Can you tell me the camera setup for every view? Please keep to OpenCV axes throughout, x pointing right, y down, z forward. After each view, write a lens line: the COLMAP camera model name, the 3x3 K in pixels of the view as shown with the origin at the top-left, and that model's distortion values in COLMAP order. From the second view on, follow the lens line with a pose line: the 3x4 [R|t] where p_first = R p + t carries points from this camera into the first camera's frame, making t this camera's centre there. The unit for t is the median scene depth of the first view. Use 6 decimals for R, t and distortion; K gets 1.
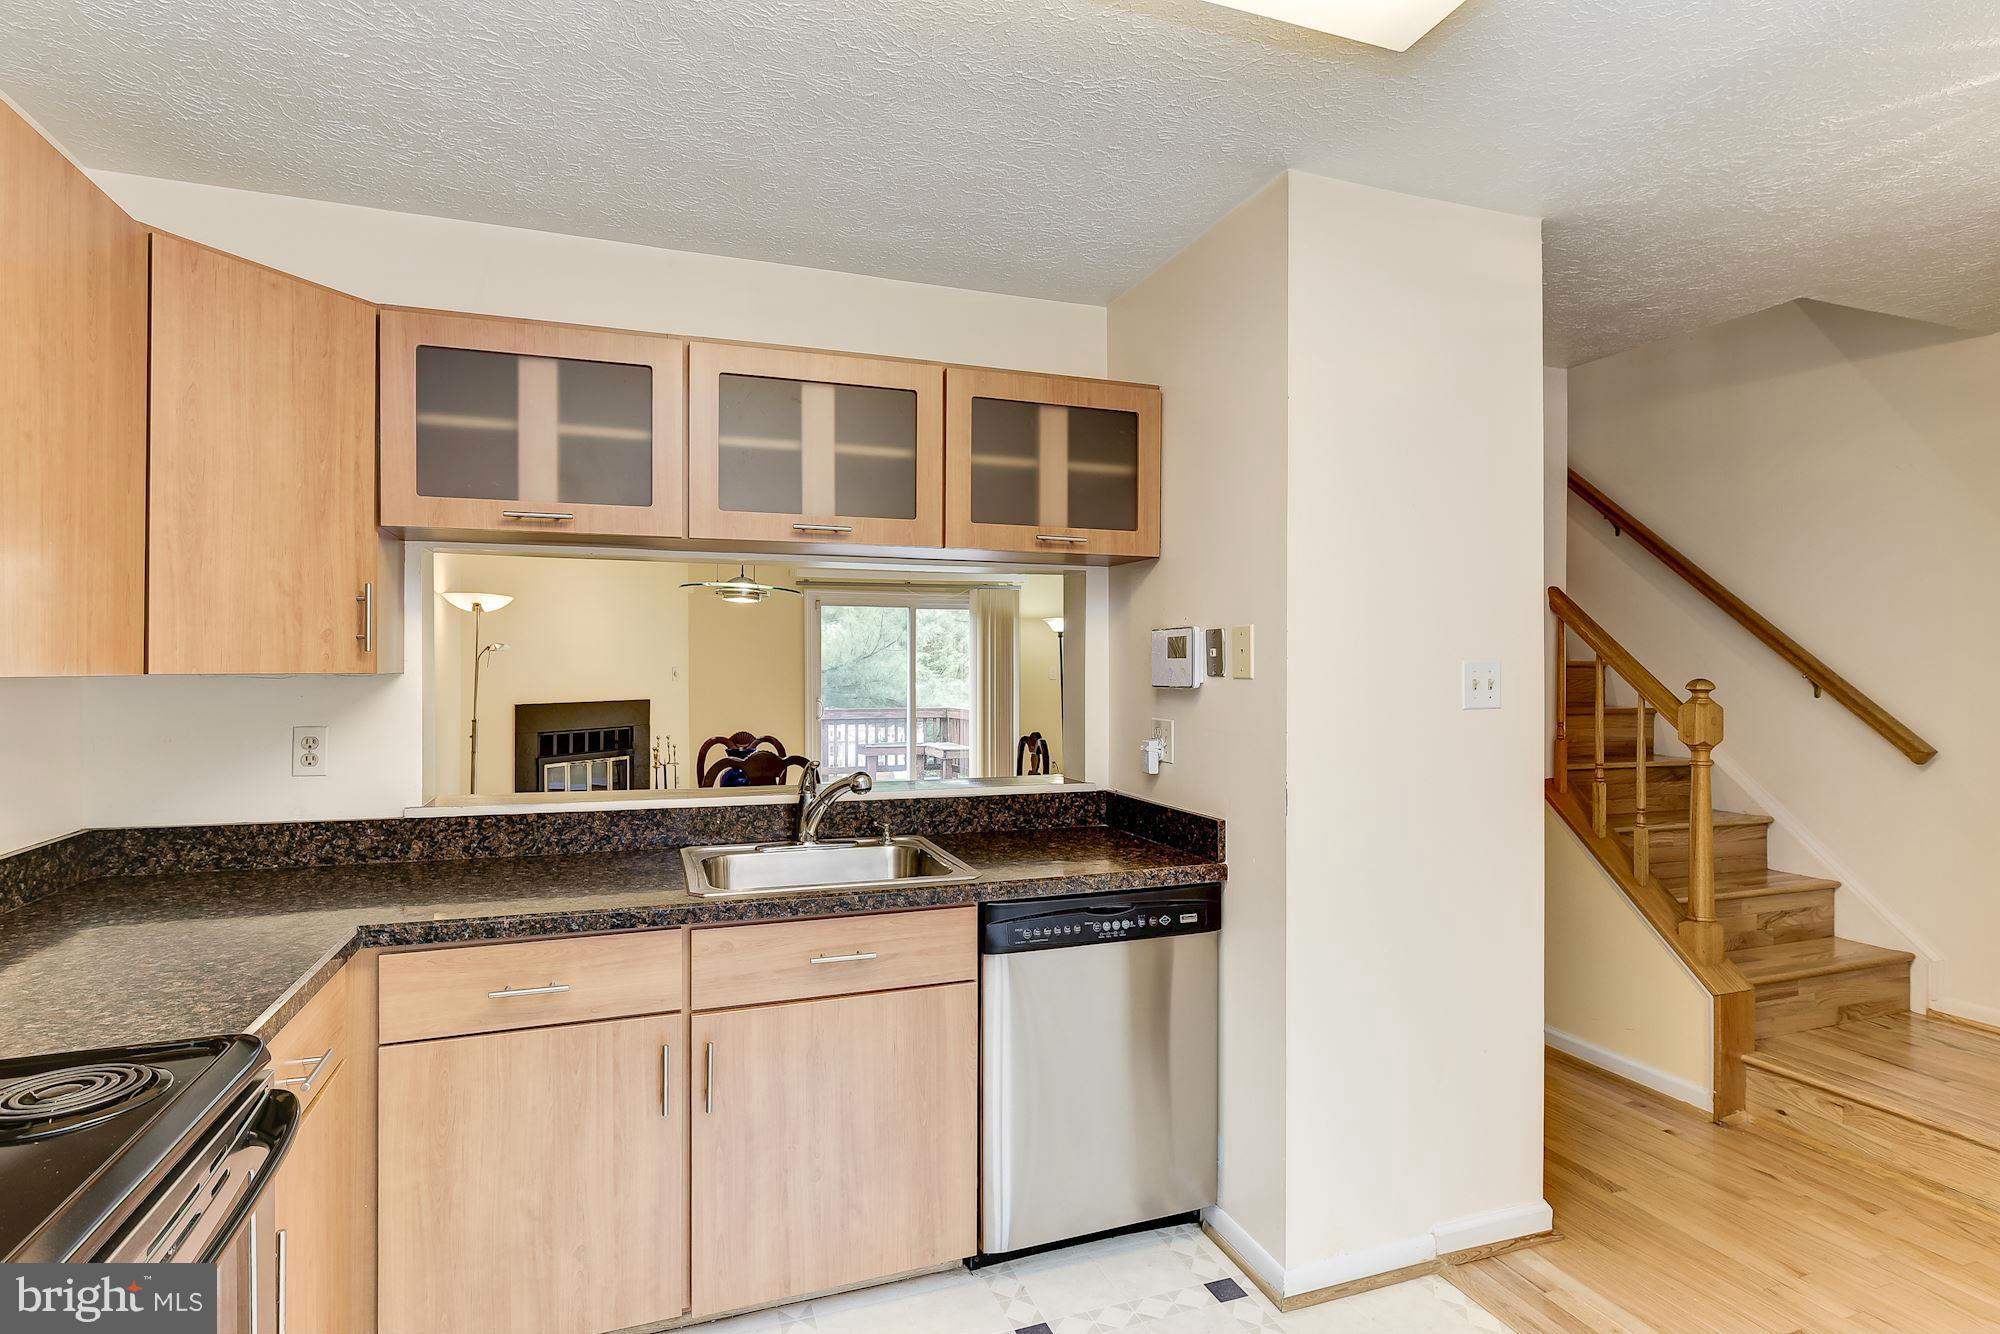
lens RADIAL K [[1022.8, 0, 1000.0], [0, 1022.8, 667.0], [0, 0, 1]] dist [-0.000075, 0.001869]
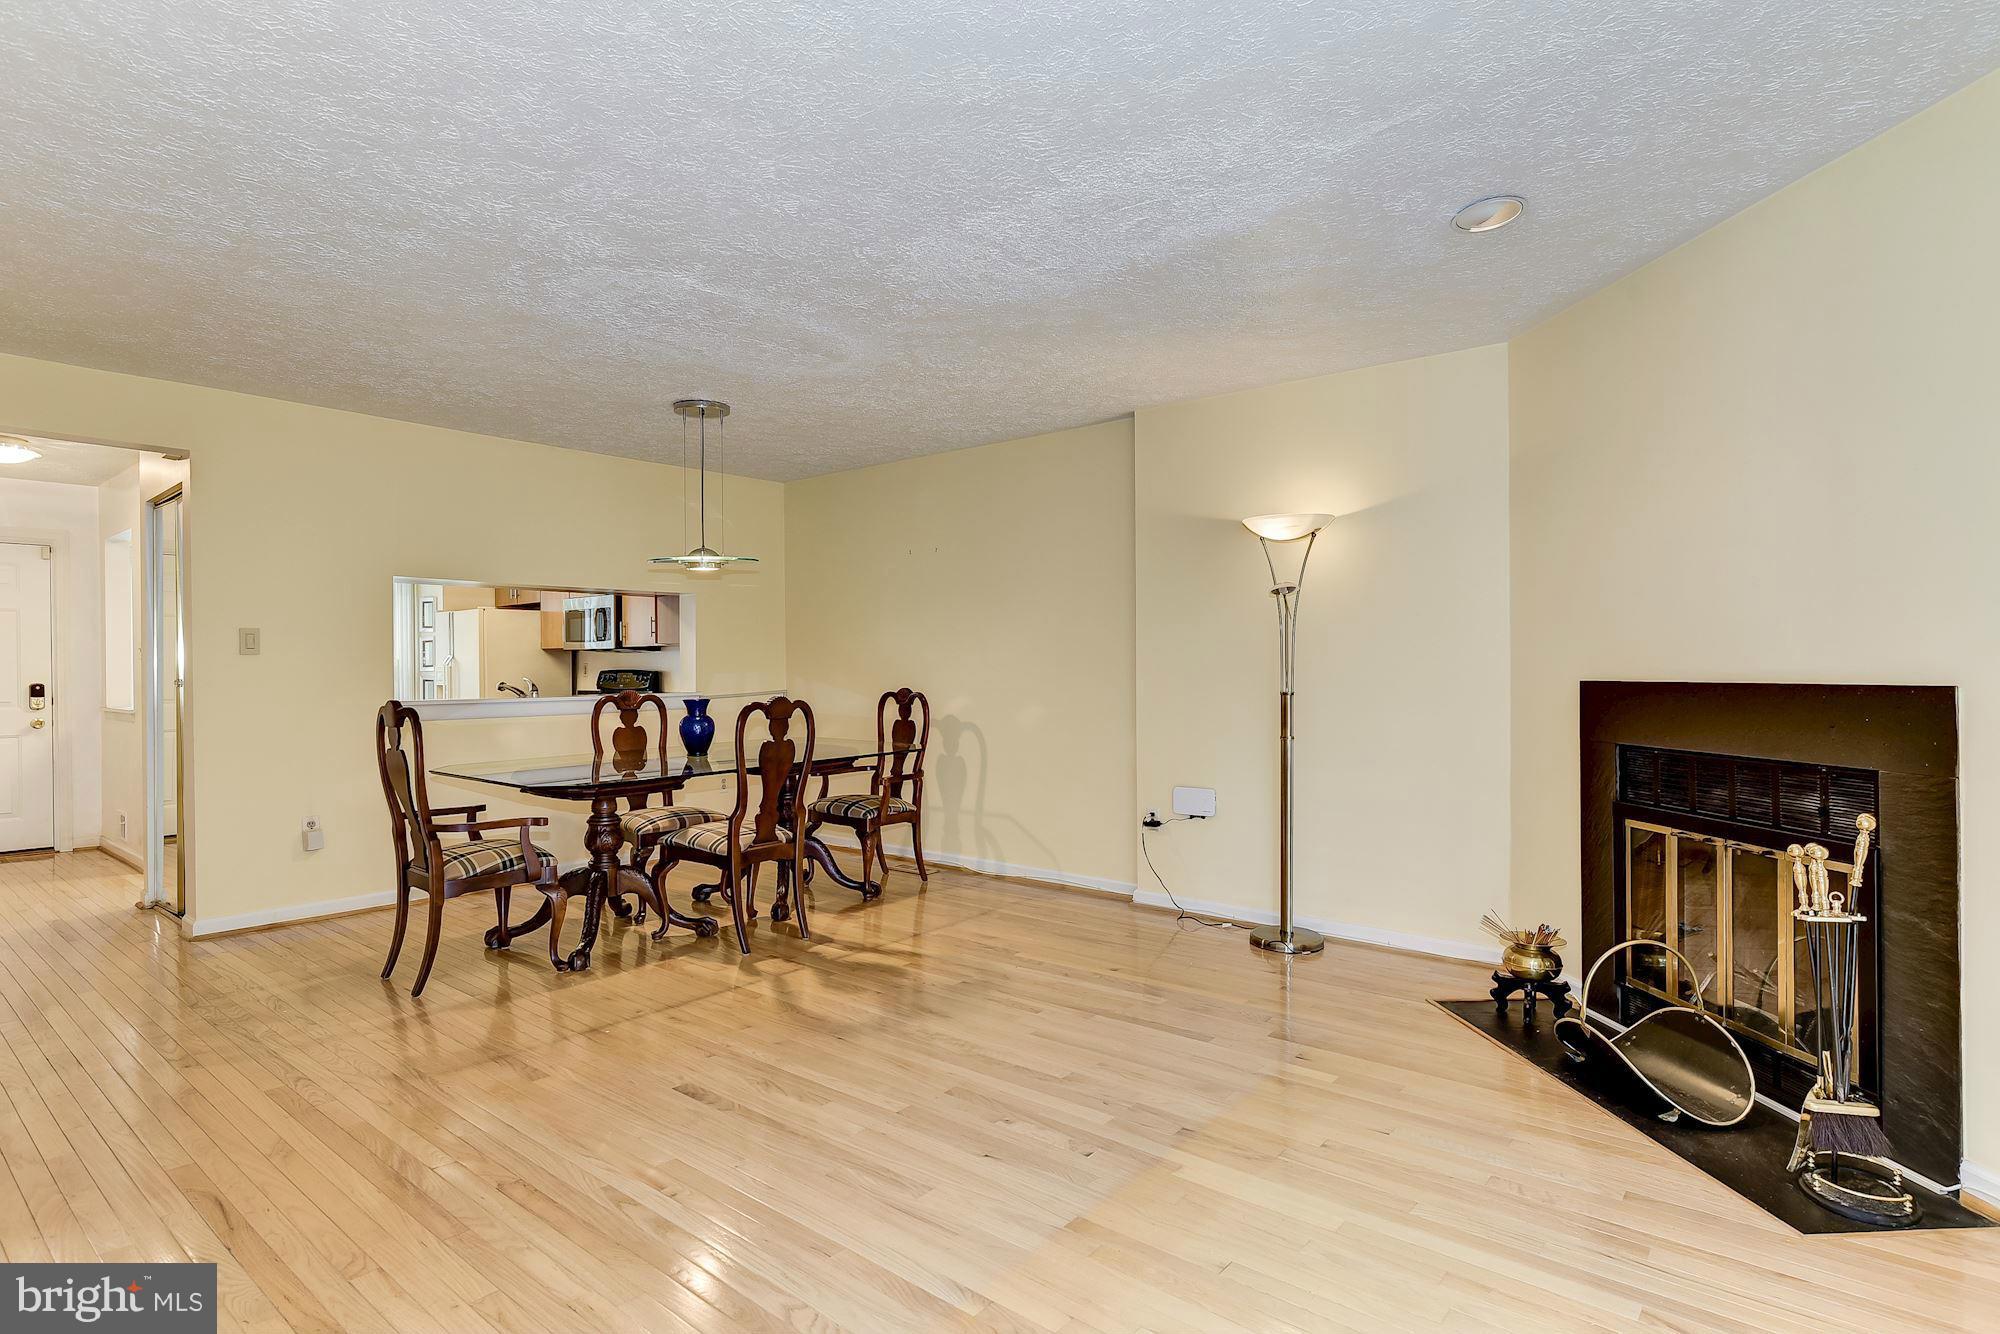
lens RADIAL K [[1022.8, 0, 1000.0], [0, 1022.8, 667.0], [0, 0, 1]] dist [-0.000075, 0.001869]
pose [[-0.861965, 0.002200, -0.506964, 0.044945], [0.005982, 0.999965, -0.005831, 0.088702], [0.506933, -0.008059, -0.861948, 3.672864]]
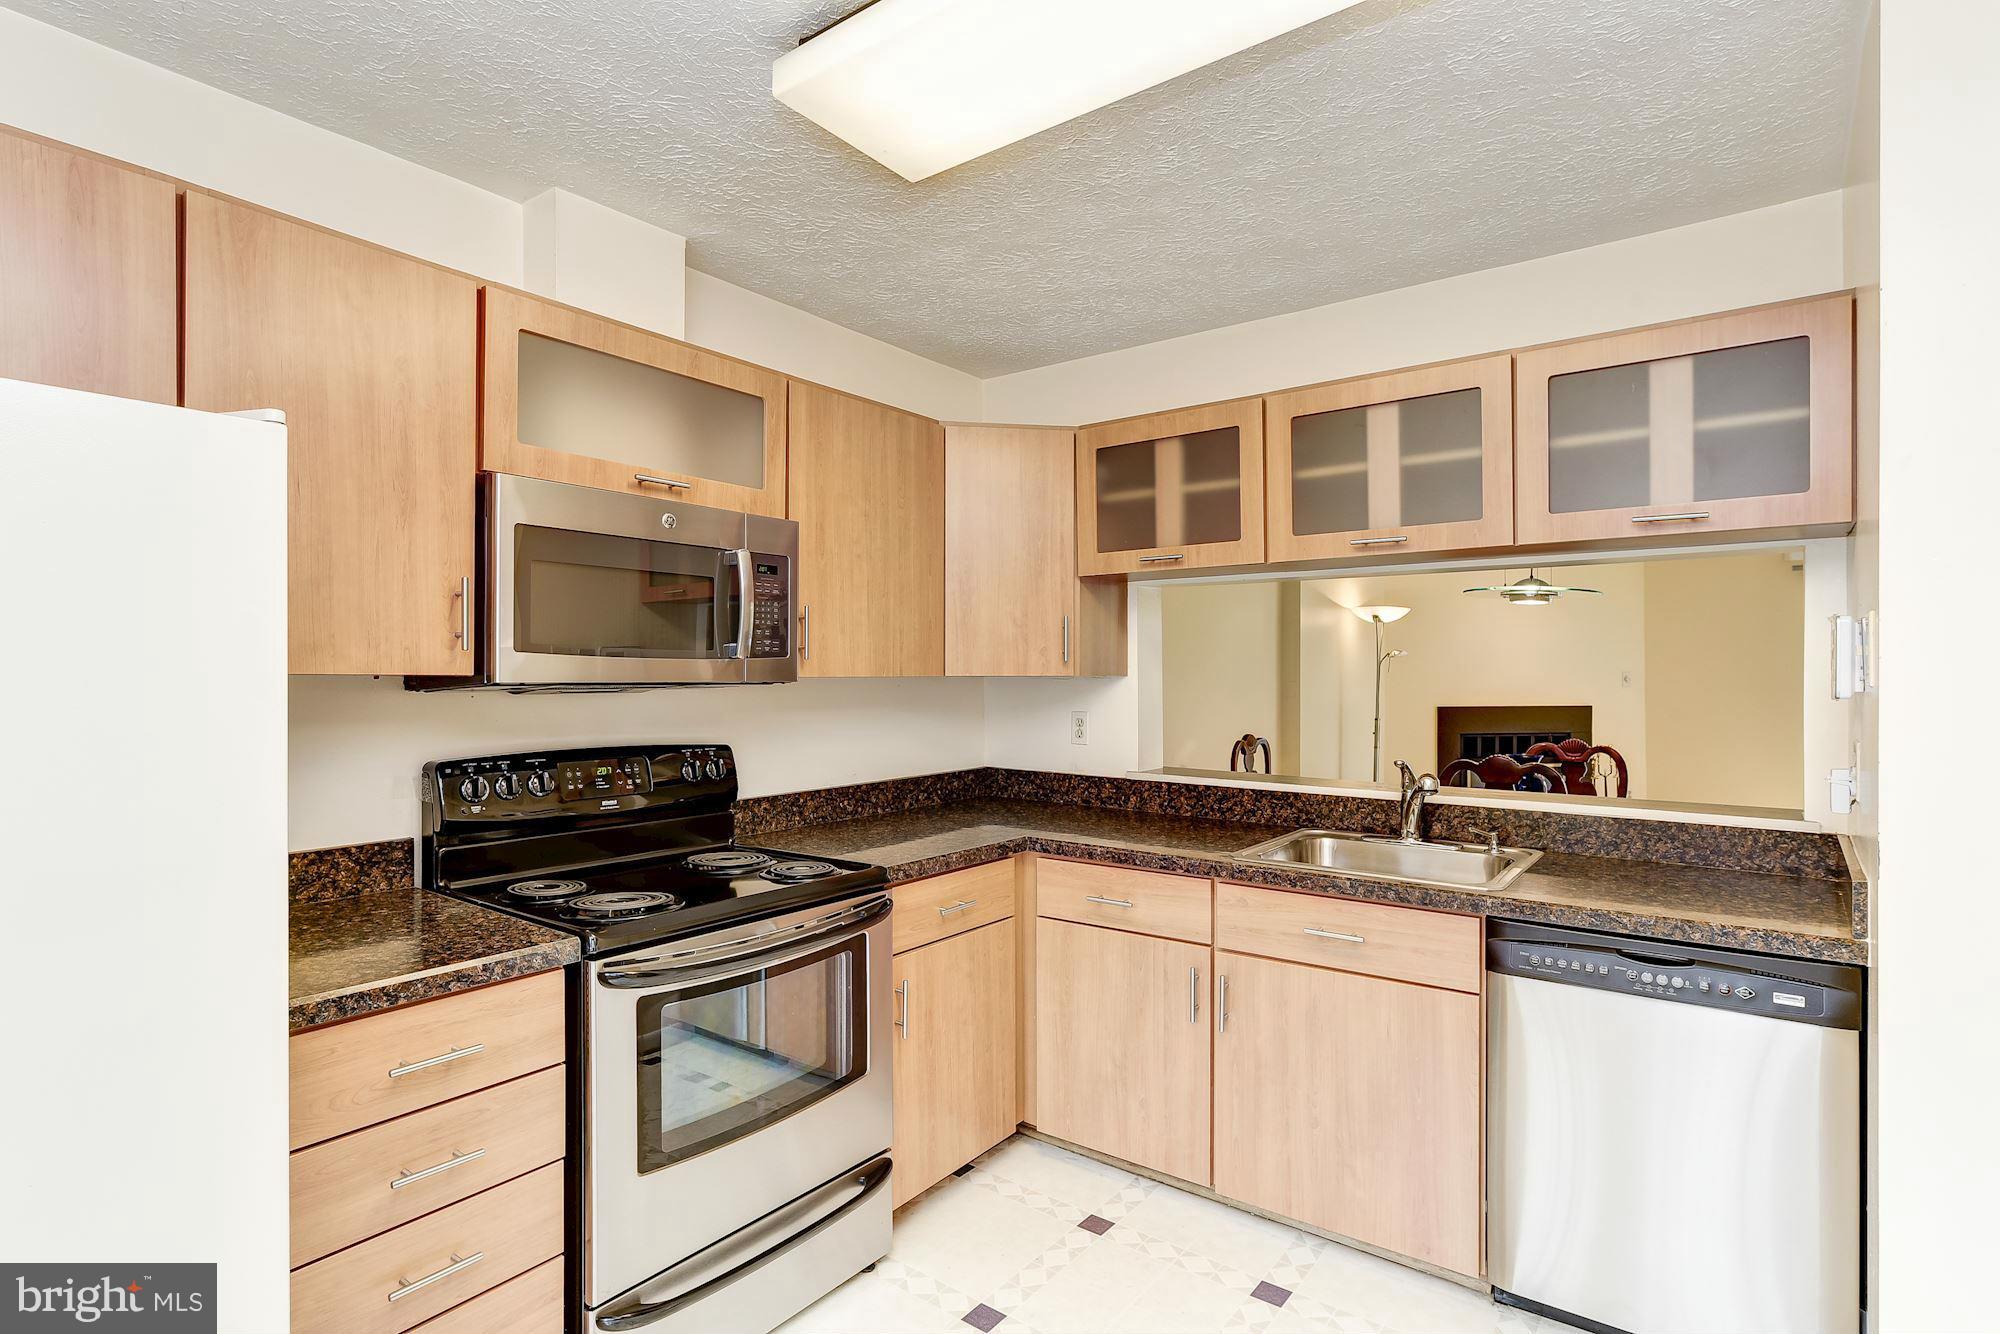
lens RADIAL K [[1014.9, 0, 998.6], [0, 1014.9, 682.4], [0, 0, 1]] dist [-0.000389, 0.001460]
pose [[0.537111, 0.006919, -0.843483, 0.515740], [0.000854, 0.999961, 0.008747, 0.002358], [0.843511, -0.005418, 0.537084, 0.099797]]
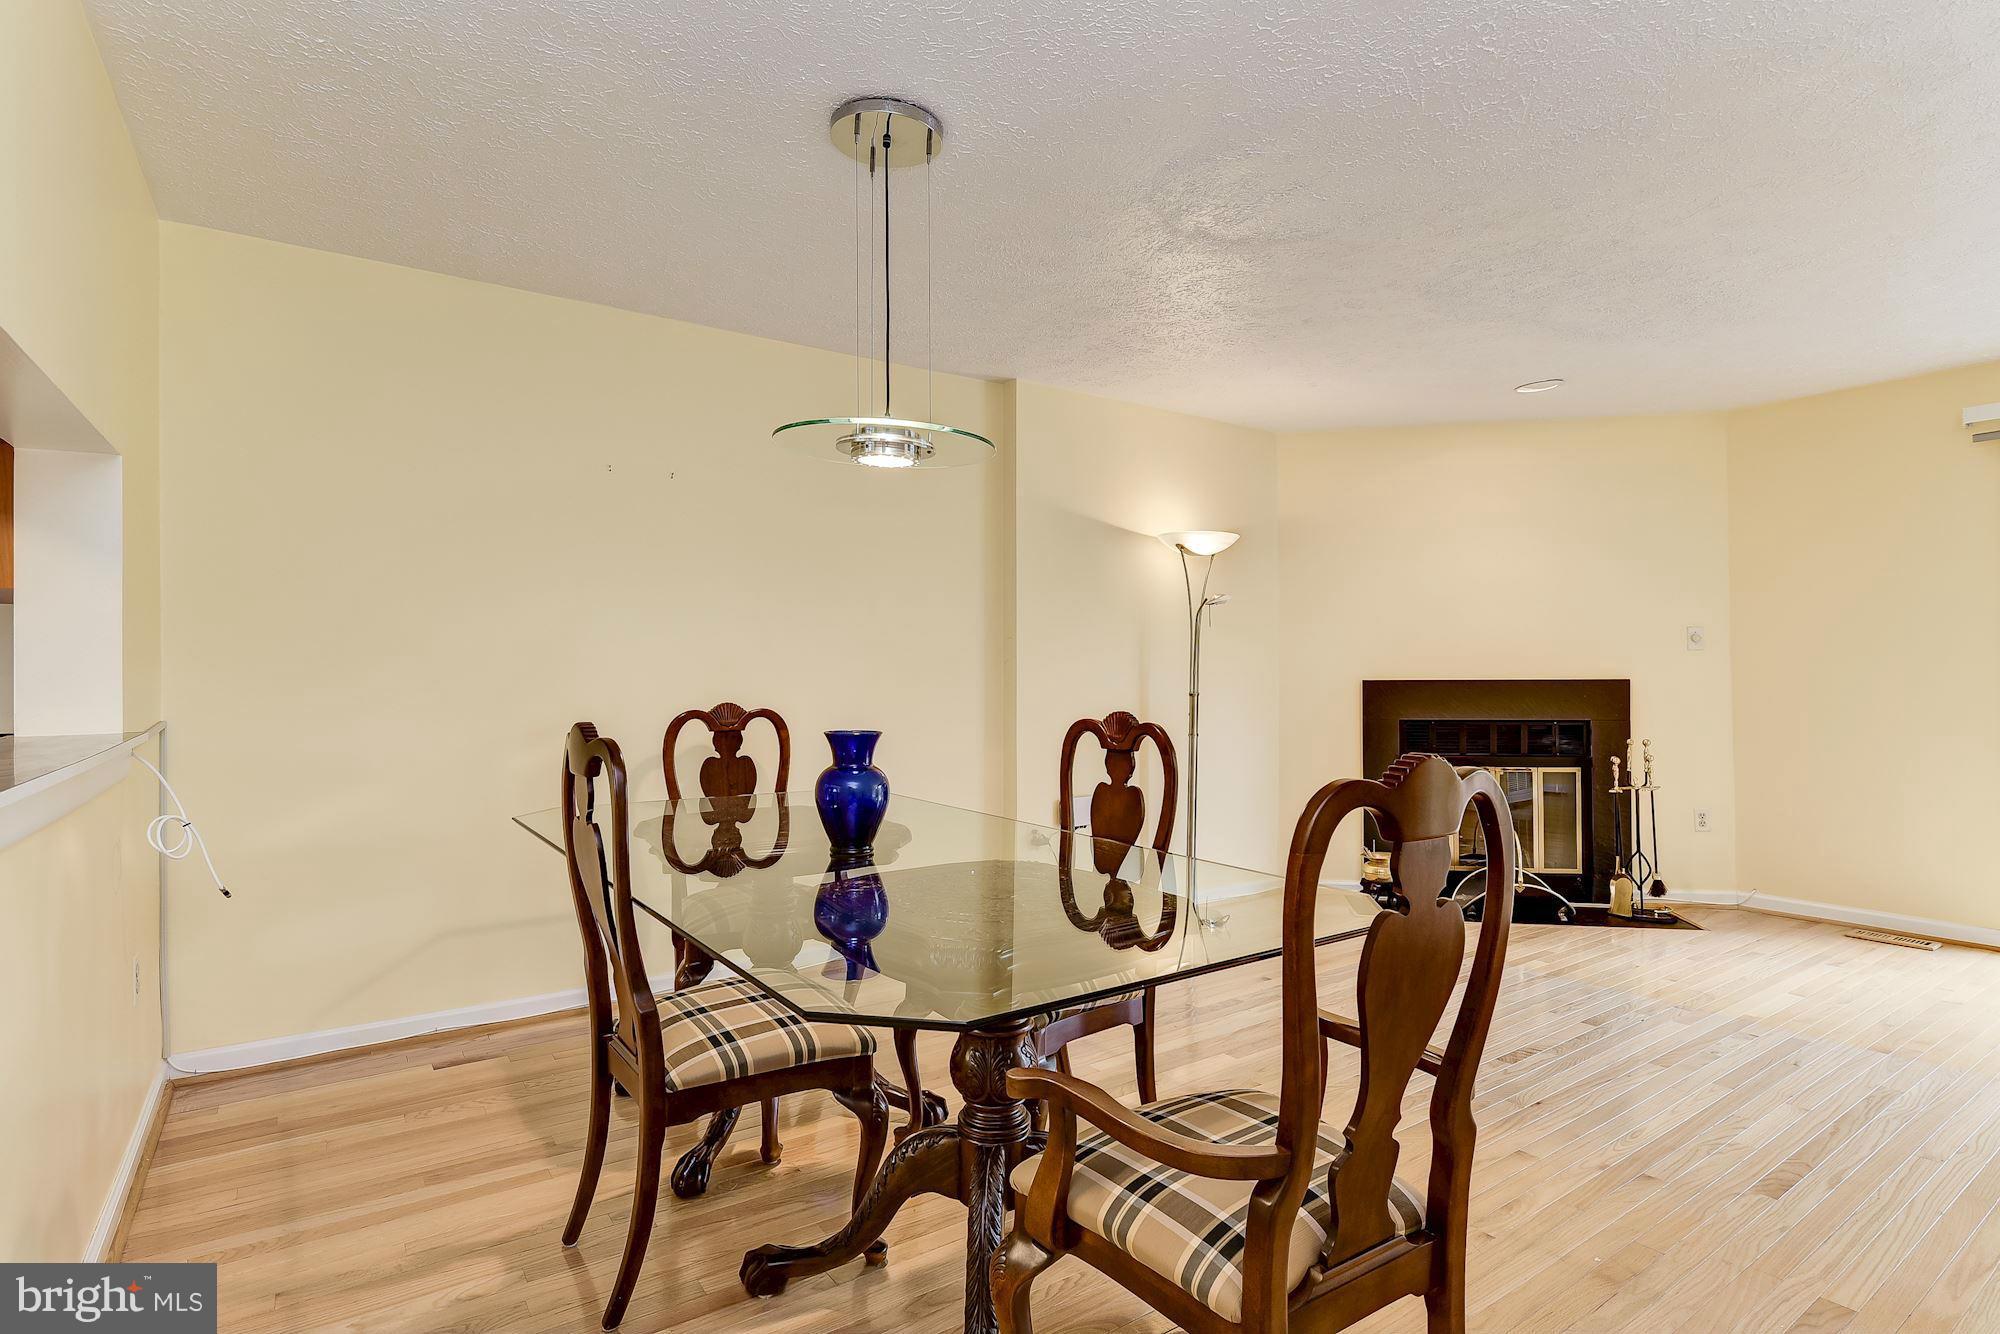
lens RADIAL K [[1009.1, 0, 1005.6], [0, 1009.1, 667.1], [0, 0, 1]] dist [-0.003635, 0.001683]
pose [[0.262334, -0.005165, -0.964963, 0.467994], [0.006937, 0.999970, -0.003466, 0.078608], [0.964952, -0.005784, 0.262362, 1.599754]]
